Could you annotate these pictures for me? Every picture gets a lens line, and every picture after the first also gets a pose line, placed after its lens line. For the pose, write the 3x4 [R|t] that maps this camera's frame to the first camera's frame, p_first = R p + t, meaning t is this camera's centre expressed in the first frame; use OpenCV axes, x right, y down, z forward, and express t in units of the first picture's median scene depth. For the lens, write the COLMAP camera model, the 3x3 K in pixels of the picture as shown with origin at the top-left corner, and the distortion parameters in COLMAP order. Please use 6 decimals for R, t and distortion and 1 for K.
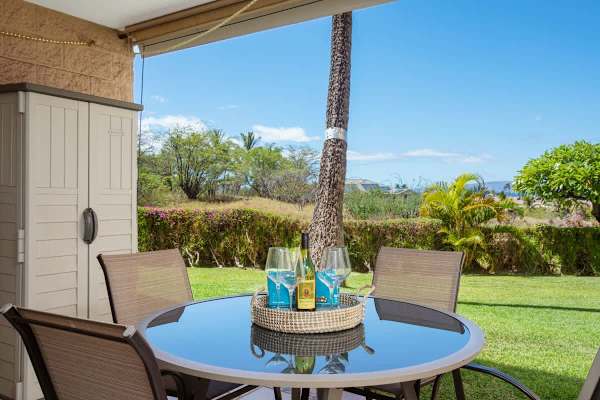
lens RADIAL K [[509.0, 0, 300.0], [0, 509.0, 200.0], [0, 0, 1]] dist [-0.013435, 0.083328]
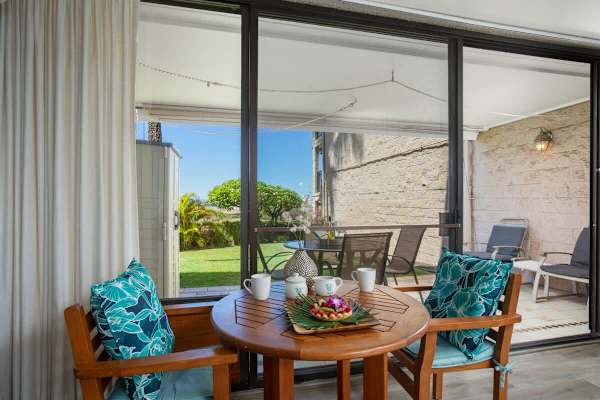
lens RADIAL K [[316.0, 0, 300.0], [0, 316.0, 200.0], [0, 0, 1]] dist [-0.001554, -0.000156]
pose [[0.685256, 0.013123, 0.728184, -0.212393], [0.007093, 0.999670, -0.024691, 0.002194], [-0.728268, 0.022085, 0.684937, -0.024350]]
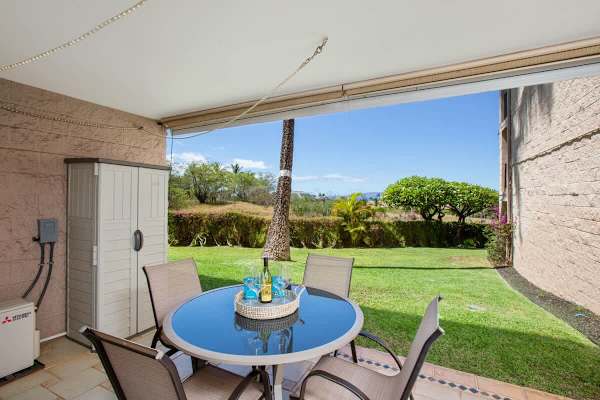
lens RADIAL K [[286.6, 0, 300.0], [0, 286.6, 200.0], [0, 0, 1]] dist [-0.004830, 0.000388]
pose [[0.992808, 0.004602, 0.119630, 0.000961], [-0.003809, 0.999969, -0.006858, -0.017807], [-0.119658, 0.006353, 0.992795, -0.001112]]
